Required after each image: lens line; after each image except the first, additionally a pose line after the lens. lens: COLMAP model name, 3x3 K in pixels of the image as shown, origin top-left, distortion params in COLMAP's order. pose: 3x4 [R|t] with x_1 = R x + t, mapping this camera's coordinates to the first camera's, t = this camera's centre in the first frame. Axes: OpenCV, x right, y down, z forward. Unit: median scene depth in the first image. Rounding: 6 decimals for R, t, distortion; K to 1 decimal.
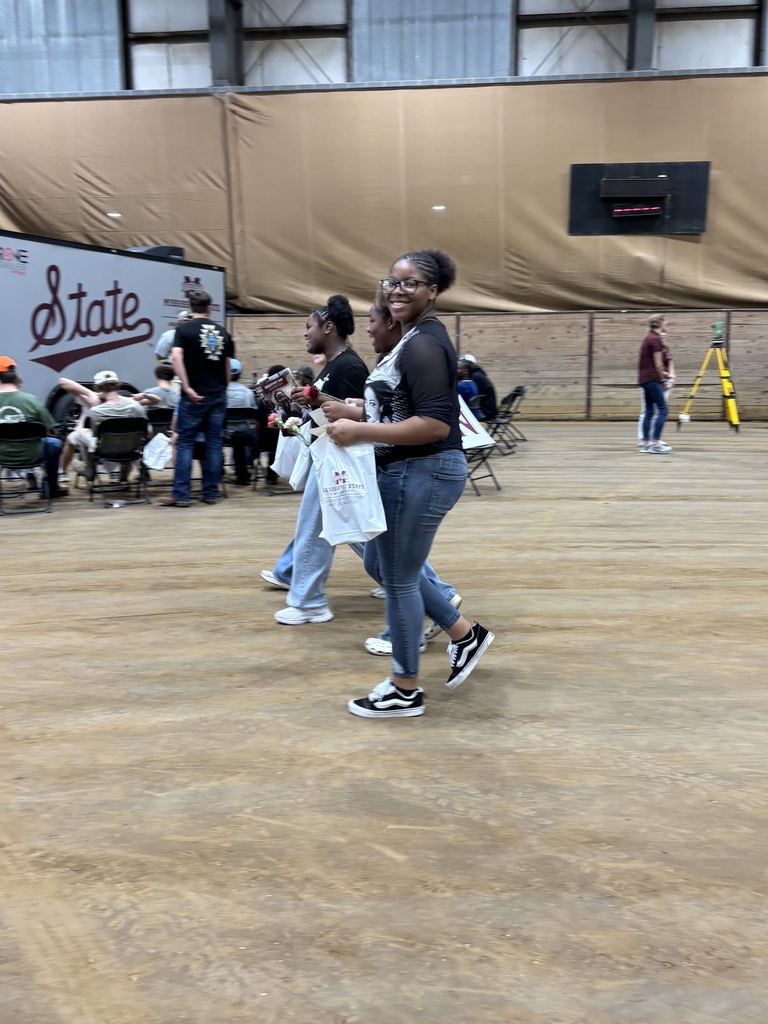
lens RADIAL K [[1002.7, 0, 389.2], [0, 1002.7, 509.9], [0, 0, 1]] dist [0.031116, 0.000000]
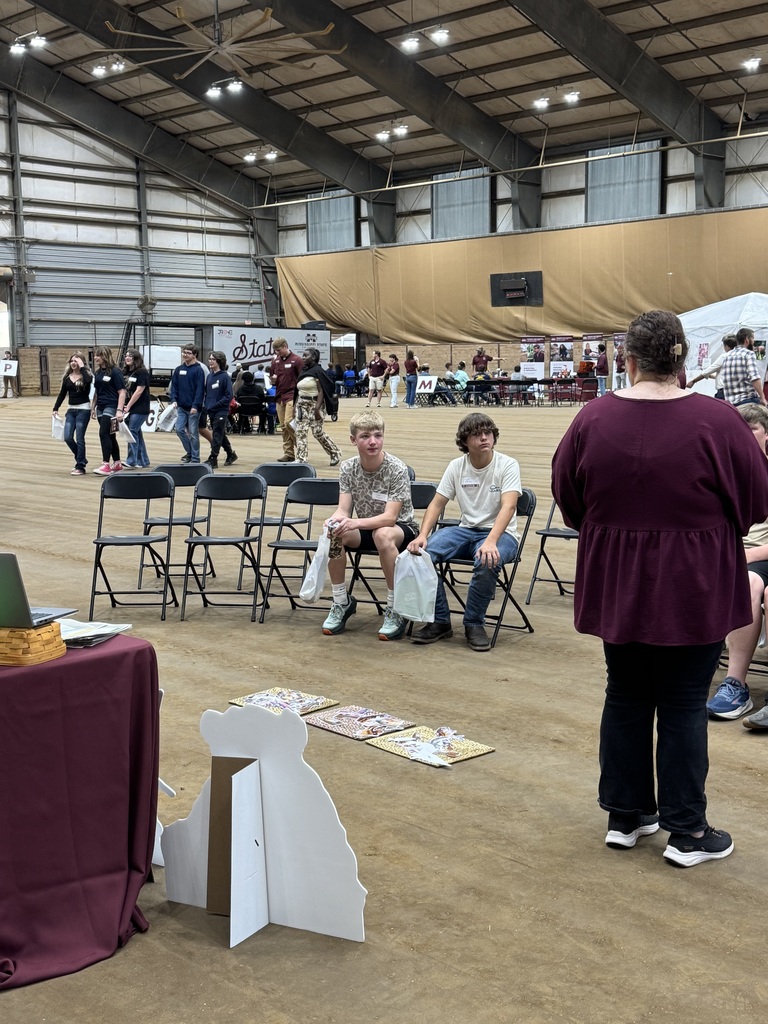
lens RADIAL K [[1247.0, 0, 373.3], [0, 1247.0, 514.6], [0, 0, 1]] dist [0.061183, 0.000000]
pose [[0.785913, 0.072469, -0.614076, 1.622921], [-0.094943, 0.995475, -0.004032, 0.193666], [0.611005, 0.061471, 0.789236, -1.186715]]
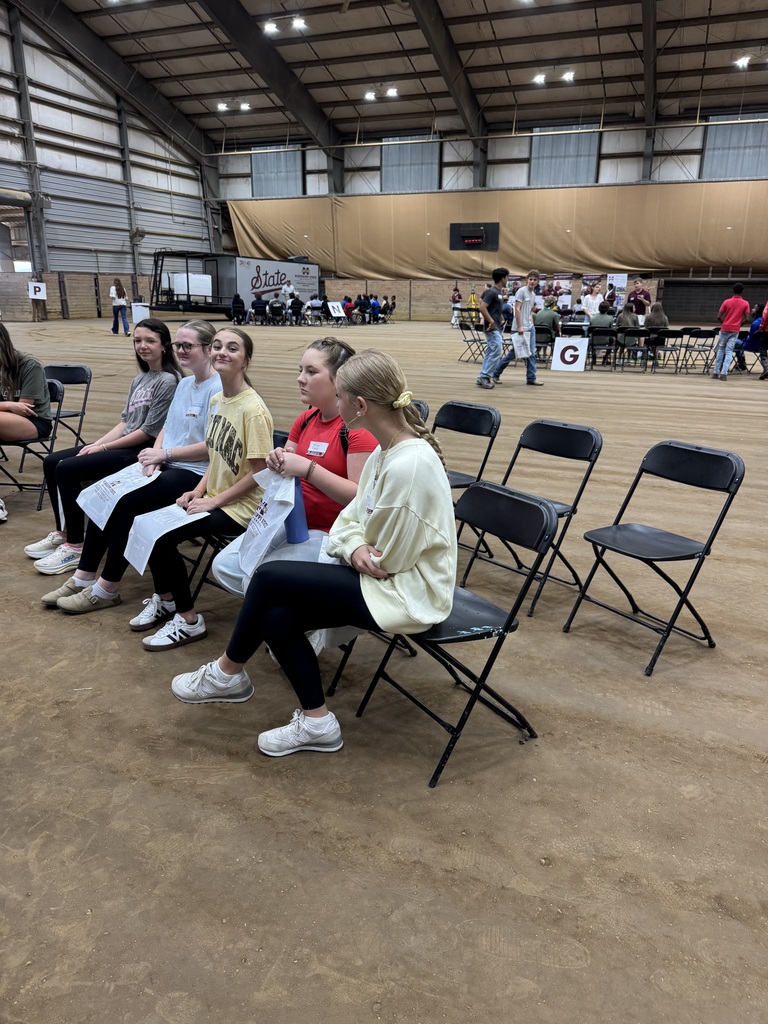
lens RADIAL K [[762.1, 0, 386.2], [0, 762.1, 516.0], [0, 0, 1]] dist [-0.001975, 0.010544]
pose [[0.964155, 0.088451, -0.250165, 0.588472], [-0.057966, 0.990244, 0.126718, 0.182145], [0.258932, -0.107675, 0.959875, -1.075641]]
